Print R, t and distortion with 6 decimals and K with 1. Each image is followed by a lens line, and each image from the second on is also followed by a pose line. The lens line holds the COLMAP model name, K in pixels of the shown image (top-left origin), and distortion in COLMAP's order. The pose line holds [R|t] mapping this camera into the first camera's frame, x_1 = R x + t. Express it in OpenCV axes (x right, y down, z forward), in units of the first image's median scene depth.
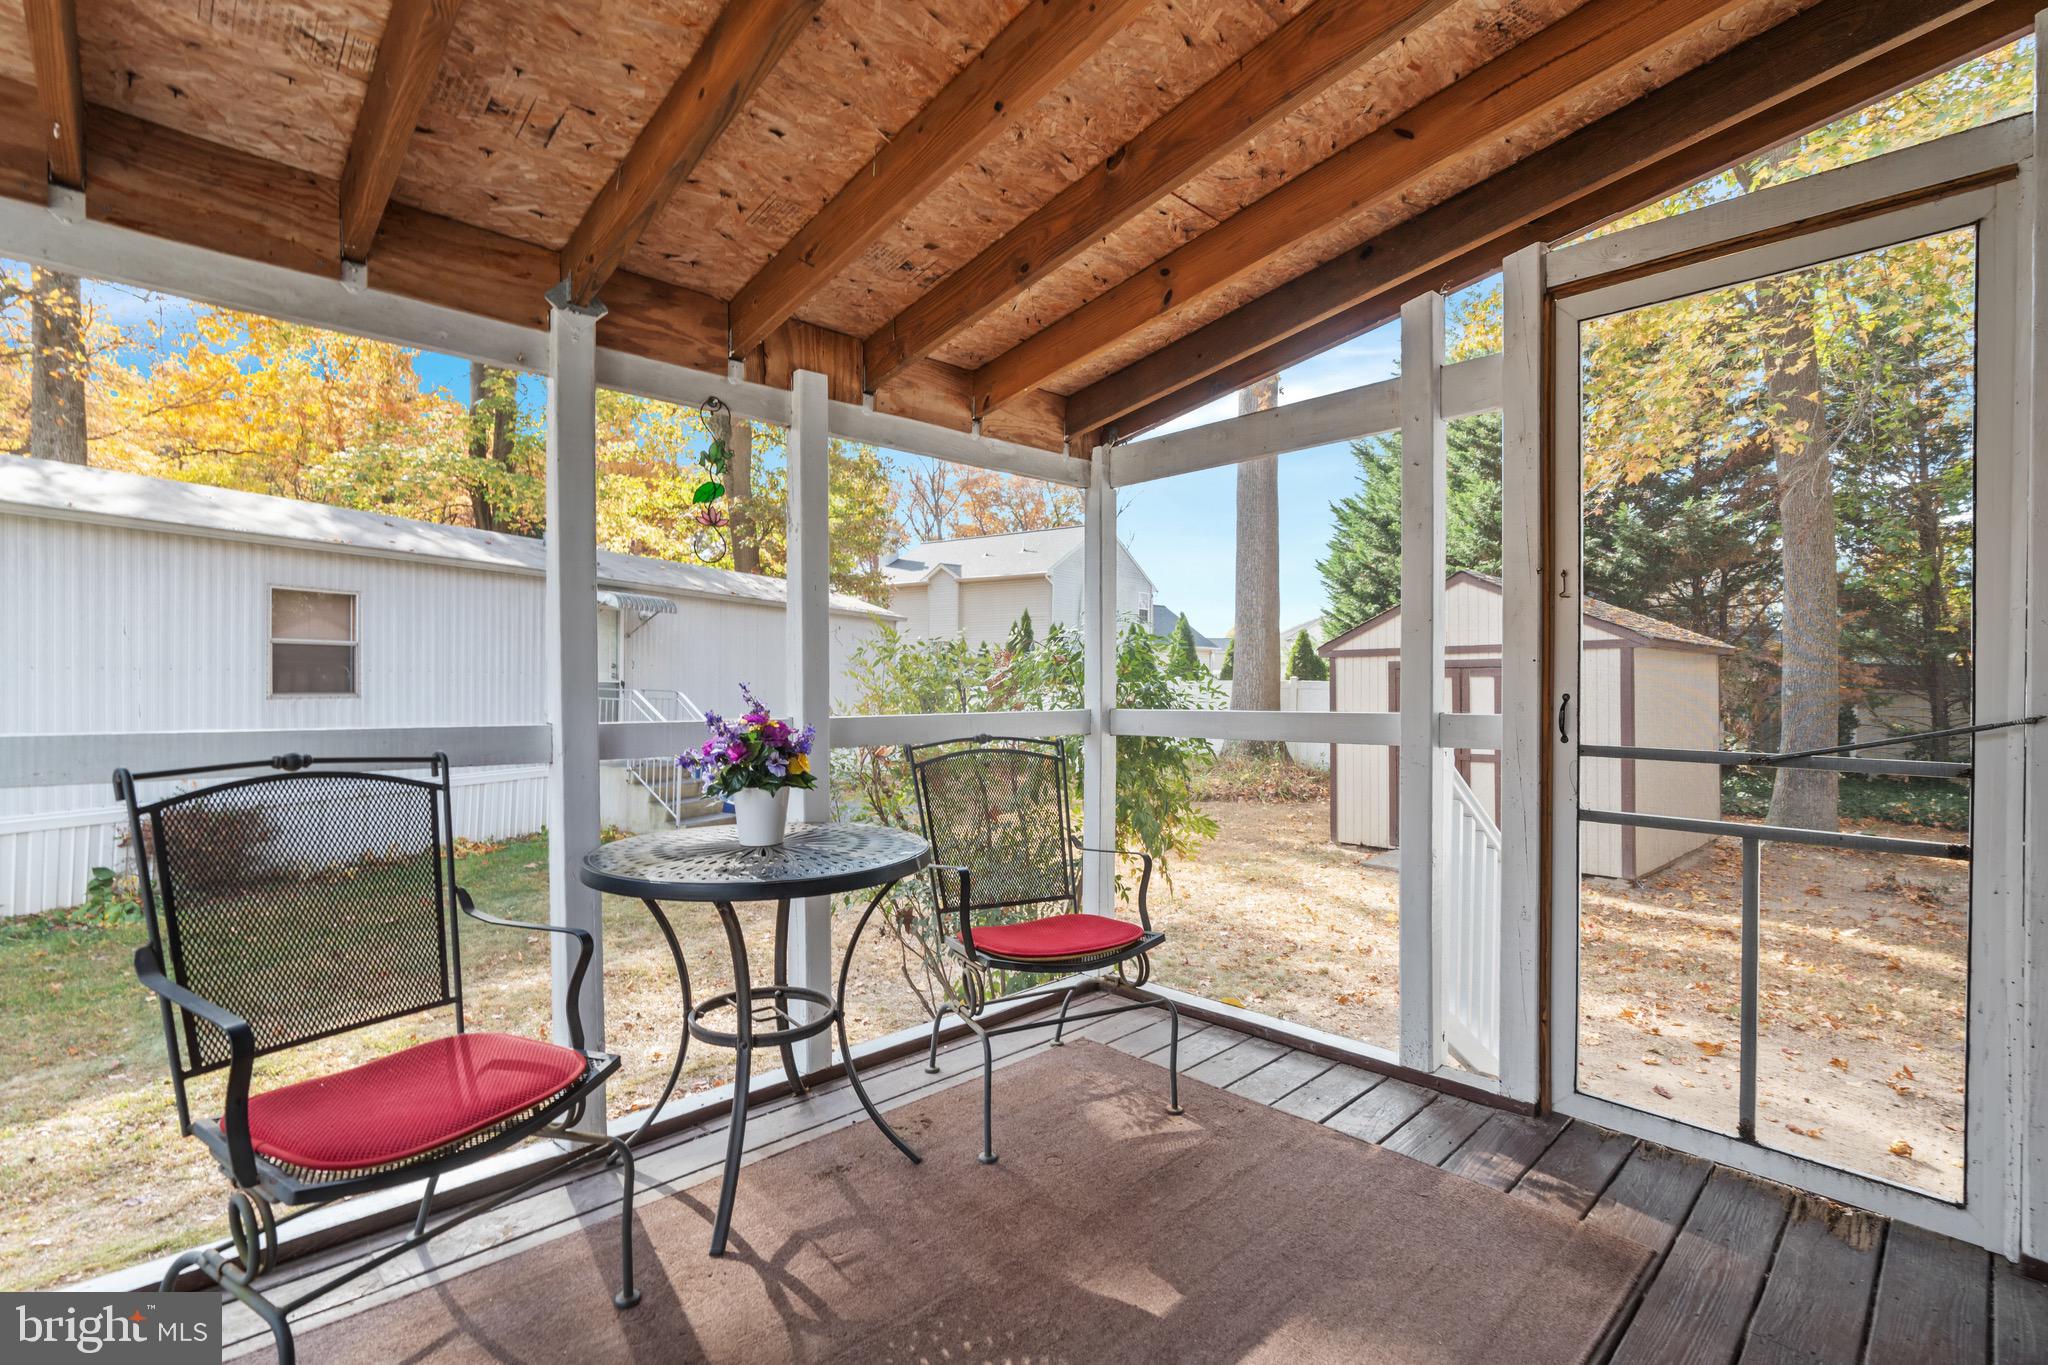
lens RADIAL K [[928.7, 0, 1023.2], [0, 928.7, 683.2], [0, 0, 1]] dist [-0.005058, 0.001115]
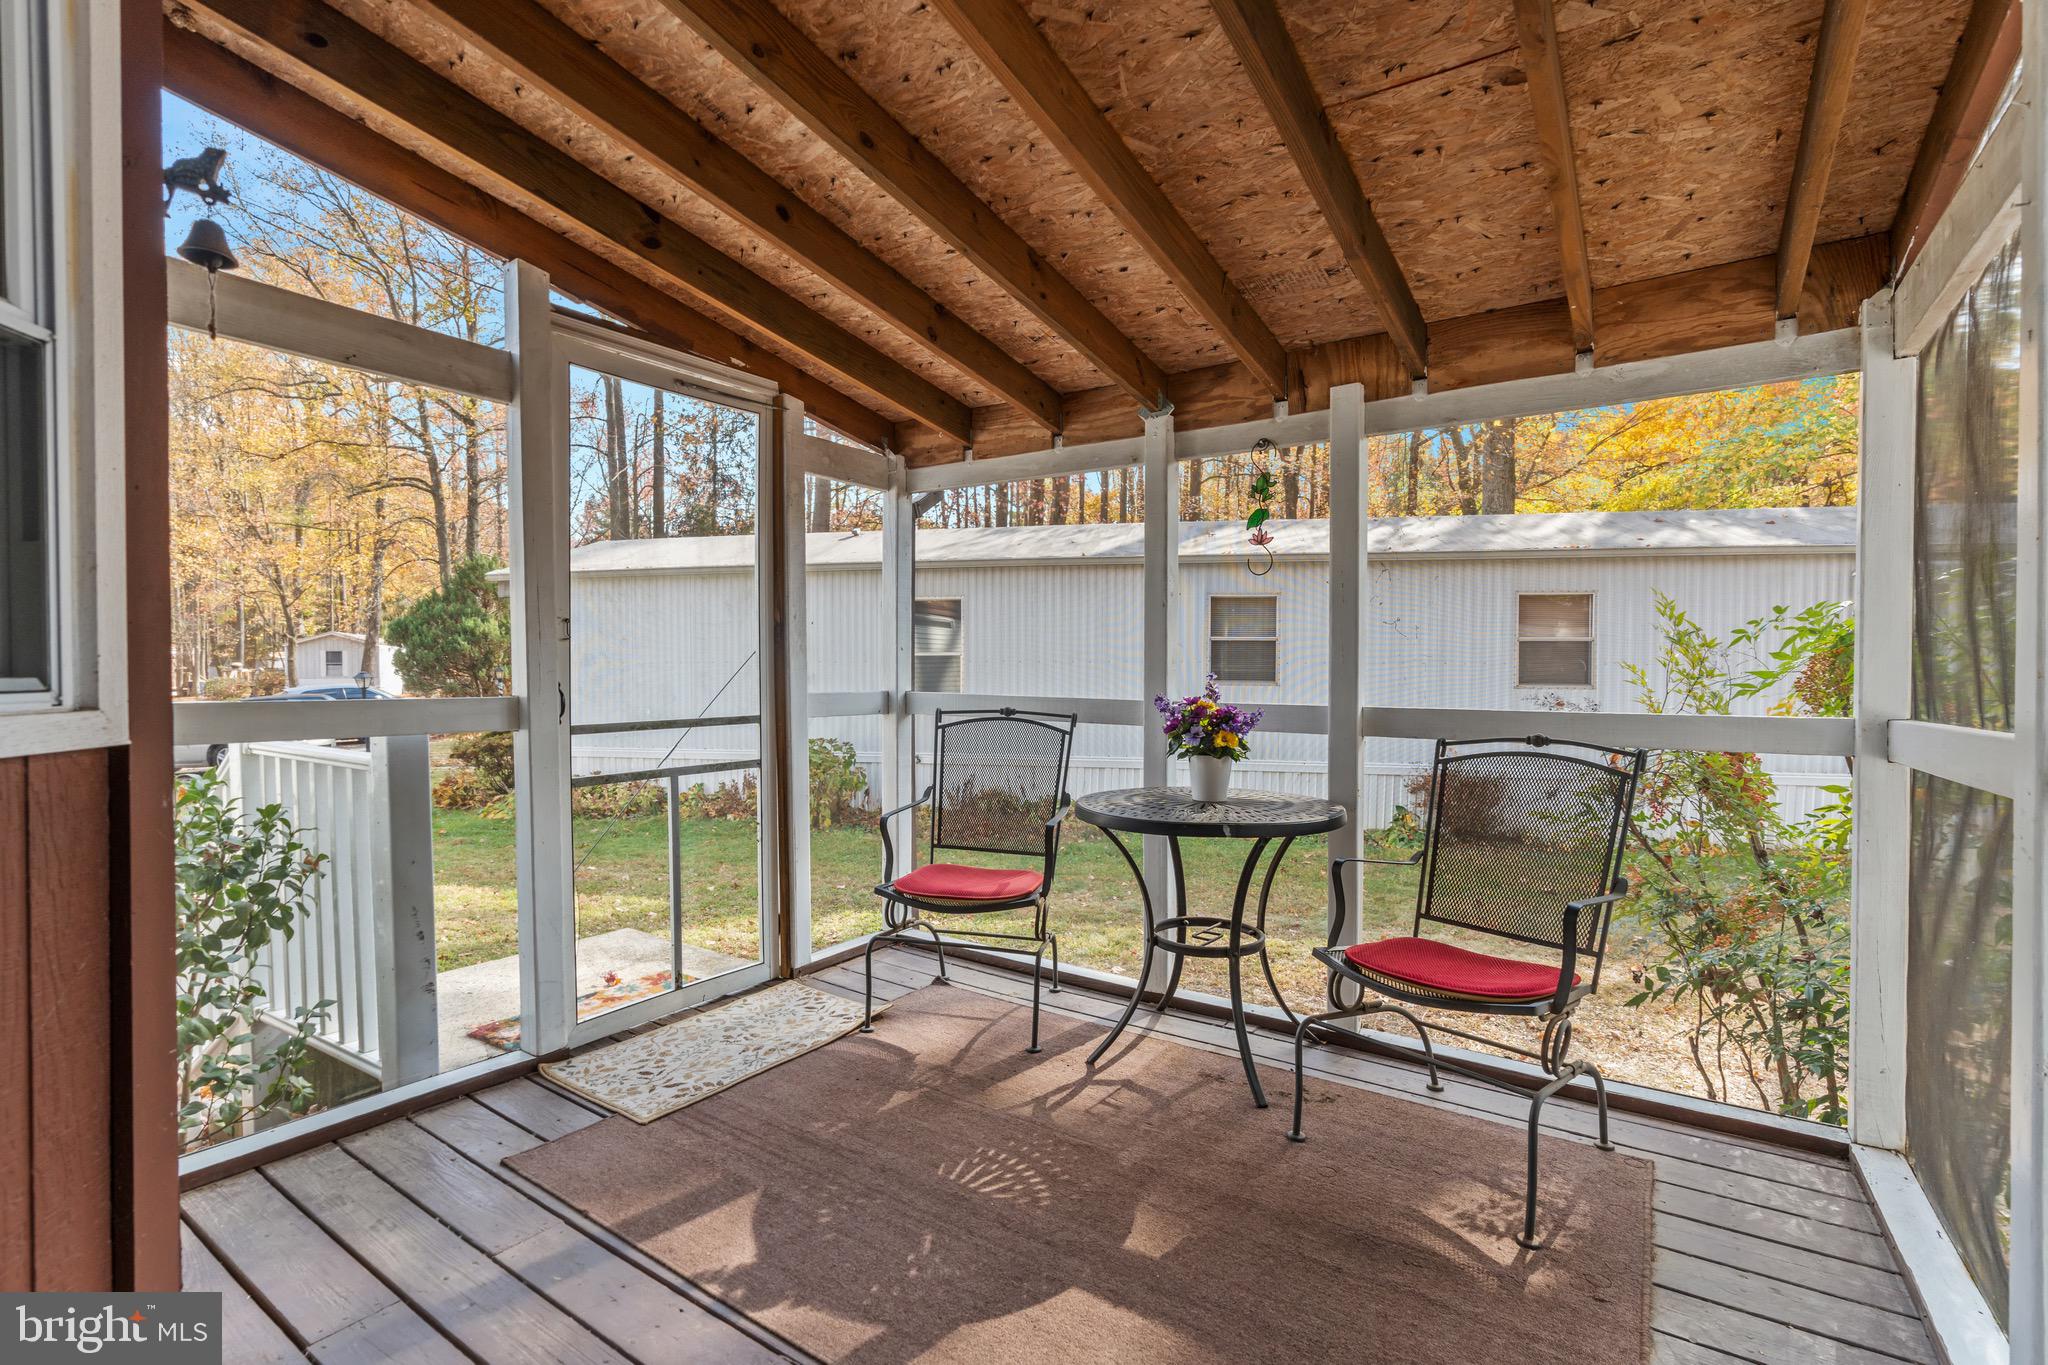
lens RADIAL K [[928.7, 0, 1023.2], [0, 928.7, 683.2], [0, 0, 1]] dist [-0.005058, 0.001115]
pose [[0.218199, 0.013811, -0.975807, 0.806342], [-0.006563, 0.999898, 0.012684, -0.000286], [0.975882, 0.003636, 0.218267, 0.434300]]
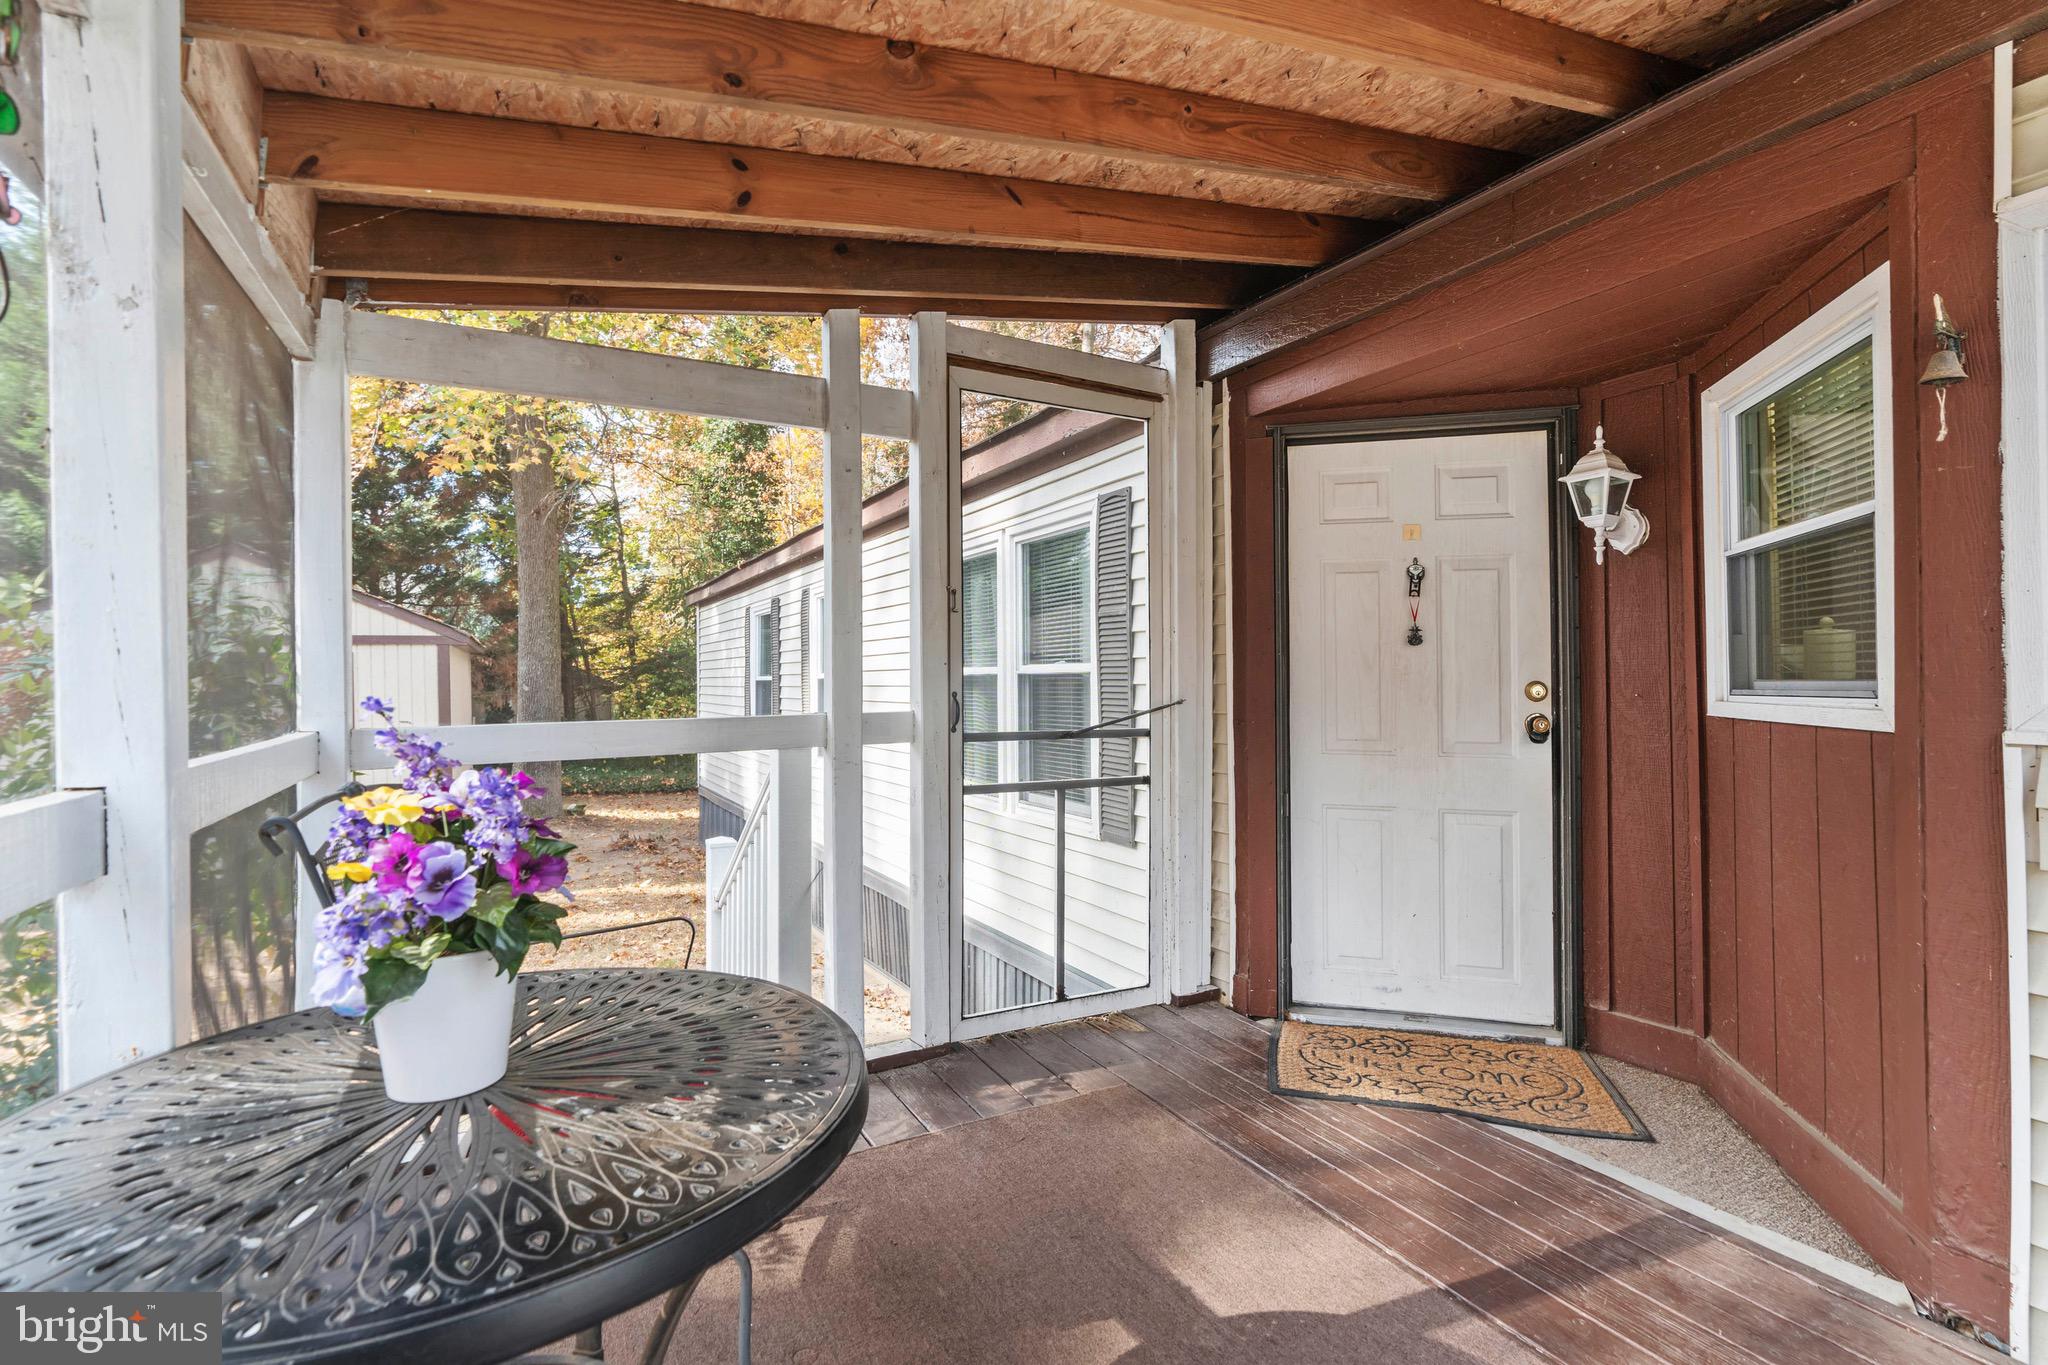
lens RADIAL K [[947.1, 0, 1018.2], [0, 947.1, 666.9], [0, 0, 1]] dist [-0.002288, 0.000134]
pose [[0.252658, 0.011533, 0.967487, -0.572793], [0.001799, 0.999922, -0.012389, -0.005754], [-0.967554, 0.004871, 0.252617, 0.590698]]
